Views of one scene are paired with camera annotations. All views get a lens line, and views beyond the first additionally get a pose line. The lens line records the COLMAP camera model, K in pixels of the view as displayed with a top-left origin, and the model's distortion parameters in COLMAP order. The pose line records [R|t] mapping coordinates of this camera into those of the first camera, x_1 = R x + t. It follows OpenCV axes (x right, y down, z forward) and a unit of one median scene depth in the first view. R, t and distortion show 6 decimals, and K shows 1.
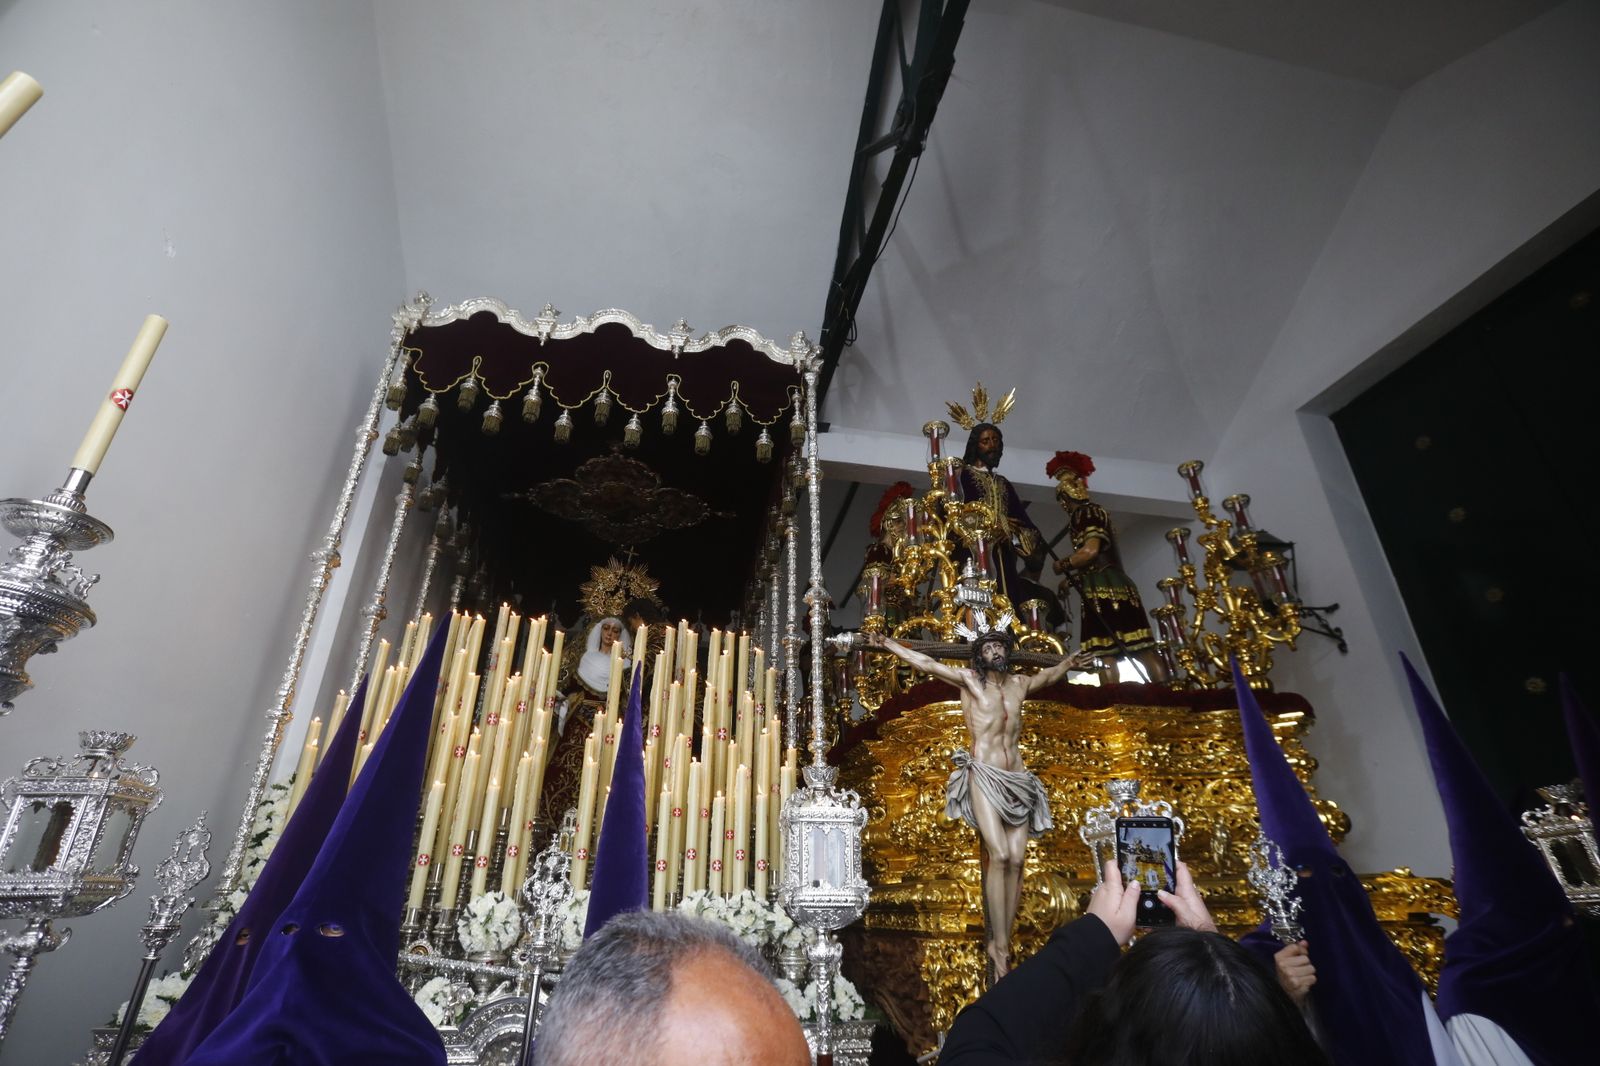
lens RADIAL K [[732.4, 0, 794.0], [0, 732.4, 539.7], [0, 0, 1]] dist [-0.068589, 0.020284]
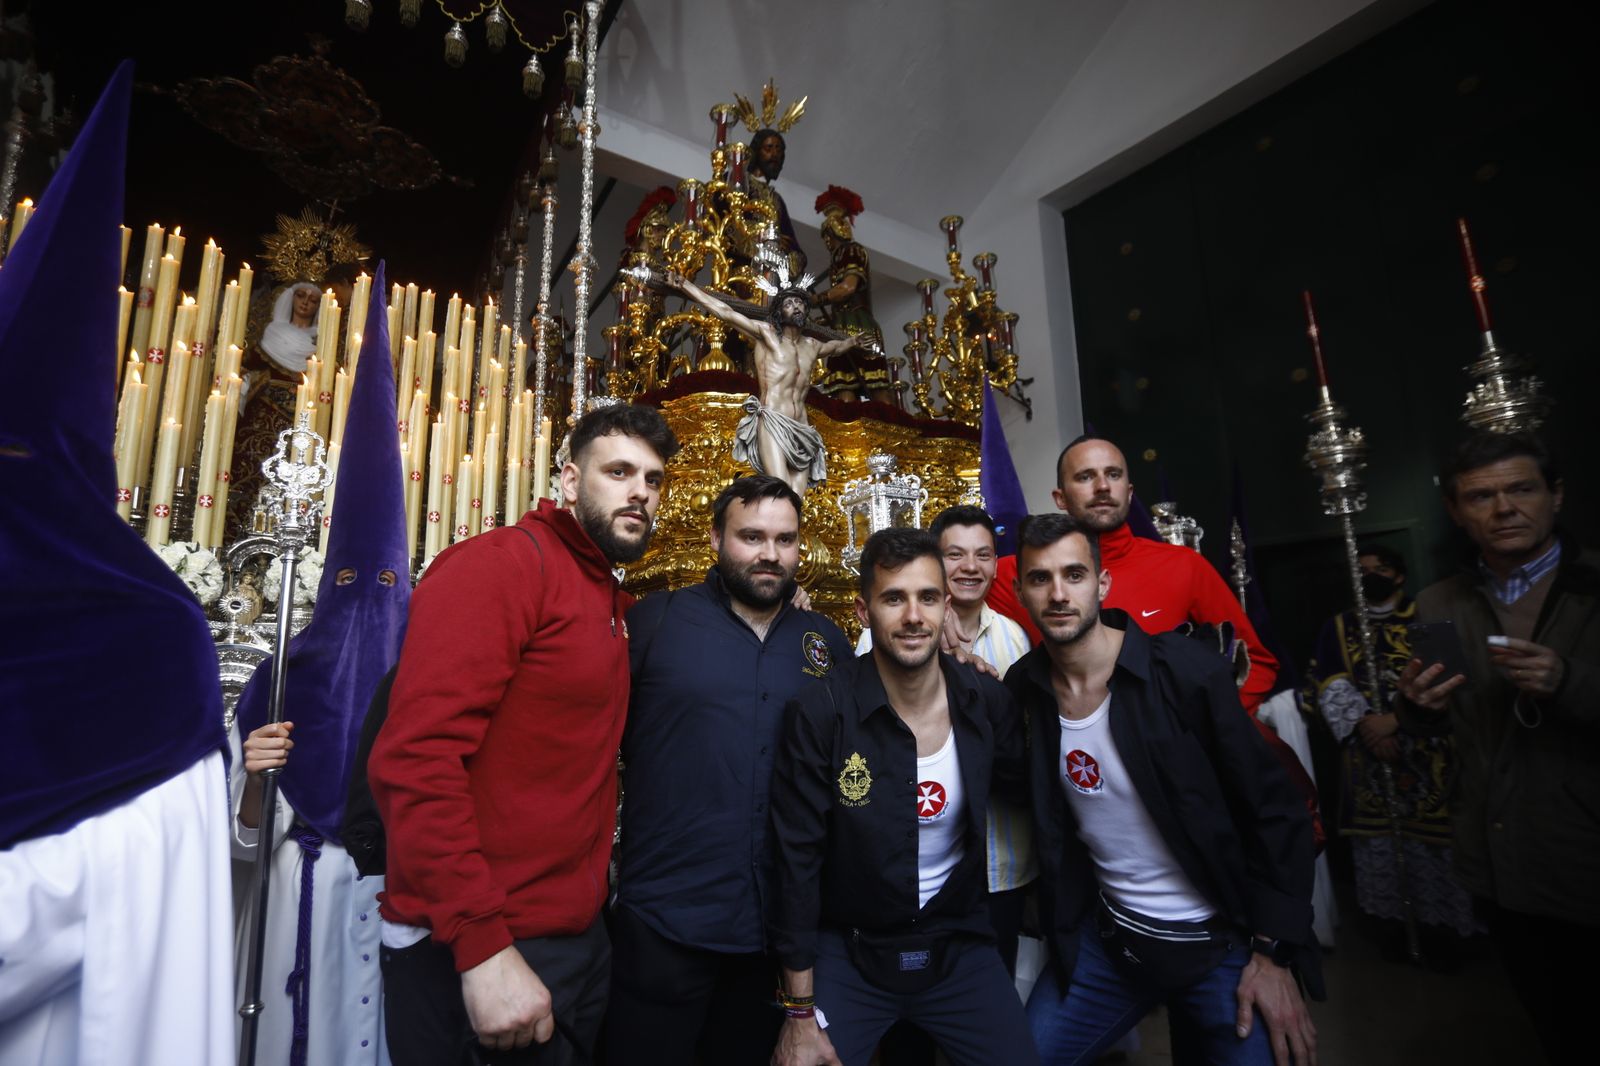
lens RADIAL K [[732.4, 0, 790.4], [0, 732.4, 533.6], [0, 0, 1]] dist [-0.068589, 0.020284]
pose [[0.923205, 0.043733, 0.381811, -0.057016], [-0.156087, 0.950539, 0.268536, 0.109186], [-0.351183, -0.307510, 0.884369, 0.019131]]
